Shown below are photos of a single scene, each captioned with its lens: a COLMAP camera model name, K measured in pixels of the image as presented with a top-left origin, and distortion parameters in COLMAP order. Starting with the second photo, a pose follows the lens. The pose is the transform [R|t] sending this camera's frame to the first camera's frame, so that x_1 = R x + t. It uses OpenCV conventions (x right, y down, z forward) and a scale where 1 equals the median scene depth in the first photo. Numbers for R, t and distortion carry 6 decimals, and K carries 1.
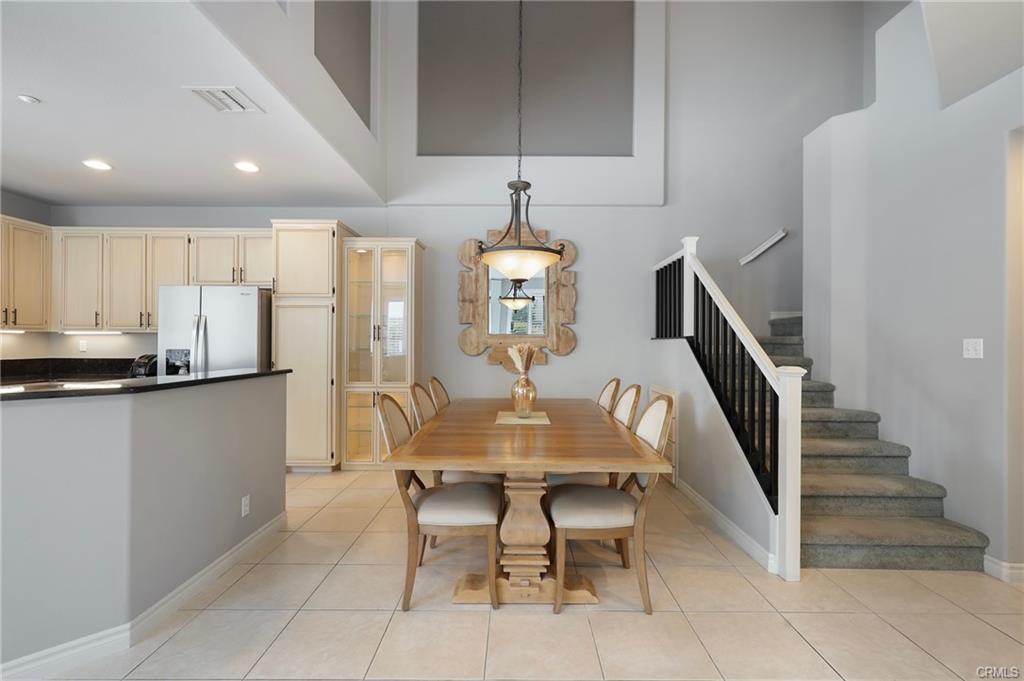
lens RADIAL K [[466.7, 0, 519.2], [0, 466.7, 341.6], [0, 0, 1]] dist [0.003348, -0.001866]
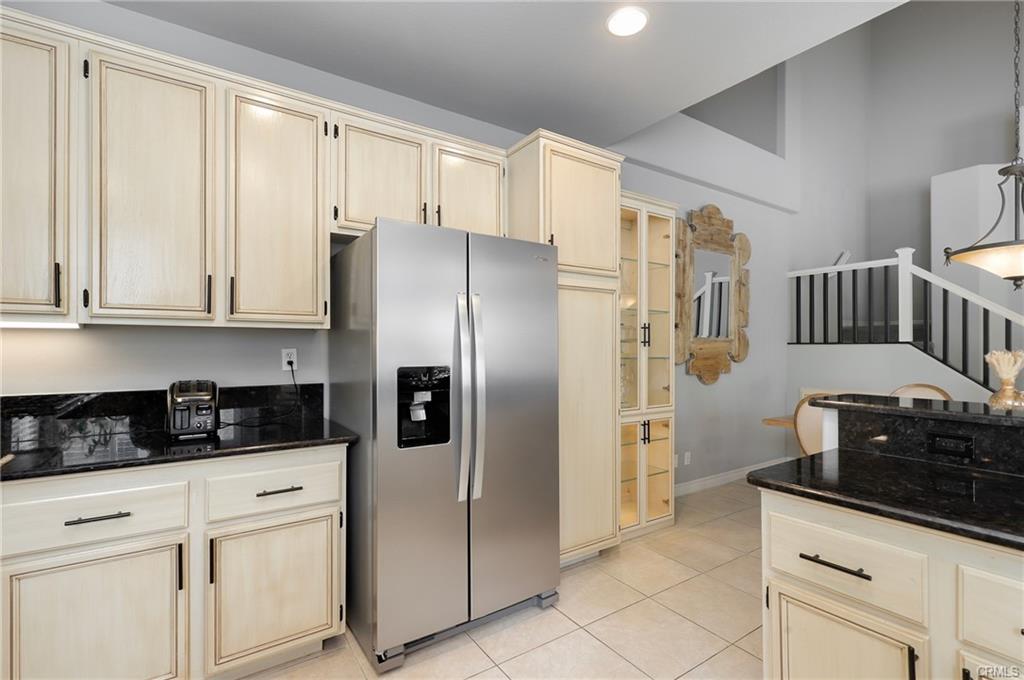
lens RADIAL K [[466.7, 0, 506.2], [0, 466.7, 344.3], [0, 0, 1]] dist [0.003348, -0.001866]
pose [[0.828609, 0.000035, 0.559828, -0.883478], [-0.001042, 0.999998, 0.001479, -0.005753], [-0.559827, -0.001809, 0.828607, 0.565495]]
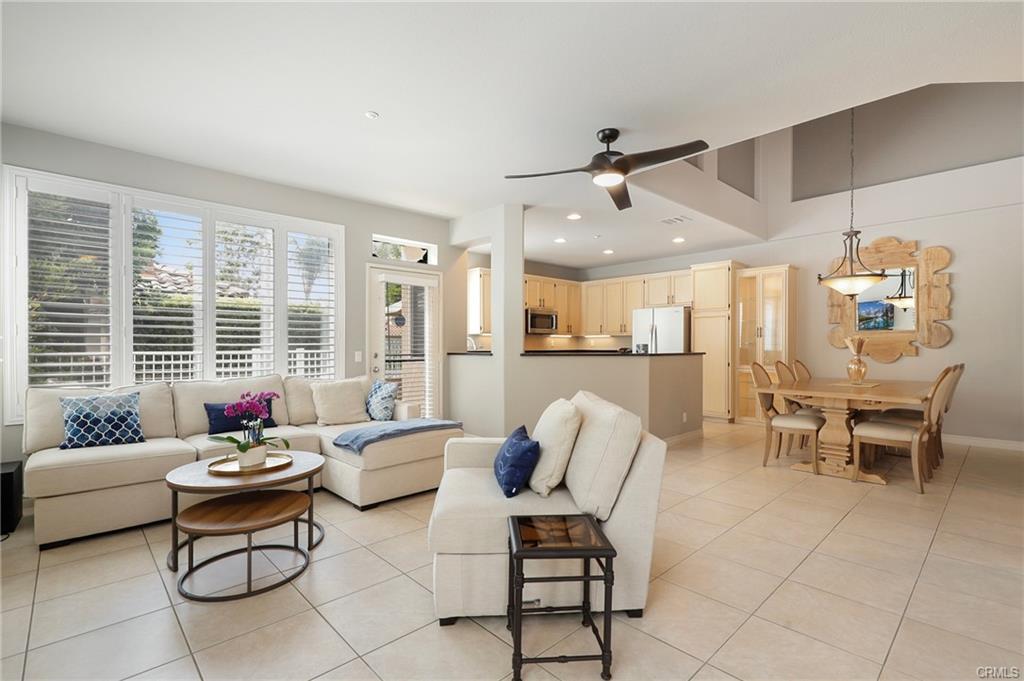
lens RADIAL K [[466.7, 0, 513.3], [0, 466.7, 347.7], [0, 0, 1]] dist [0.003348, -0.001866]
pose [[0.685410, -0.000744, -0.728157, 0.243558], [0.004358, 0.999986, 0.003081, 0.023067], [0.728145, -0.005285, 0.685403, -0.593284]]
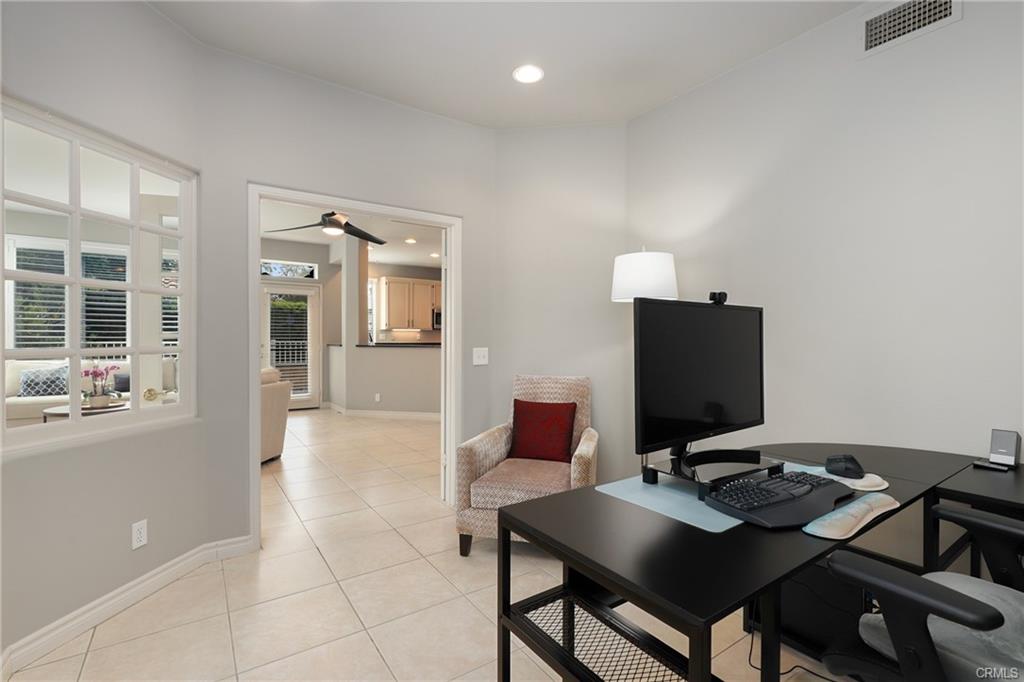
lens RADIAL K [[466.7, 0, 509.9], [0, 466.7, 339.4], [0, 0, 1]] dist [0.003348, -0.001866]
pose [[0.568465, 0.000129, -0.822707, 0.997944], [0.000337, 1.000000, 0.000389, 0.021731], [0.822707, -0.000499, 0.568465, -0.256065]]
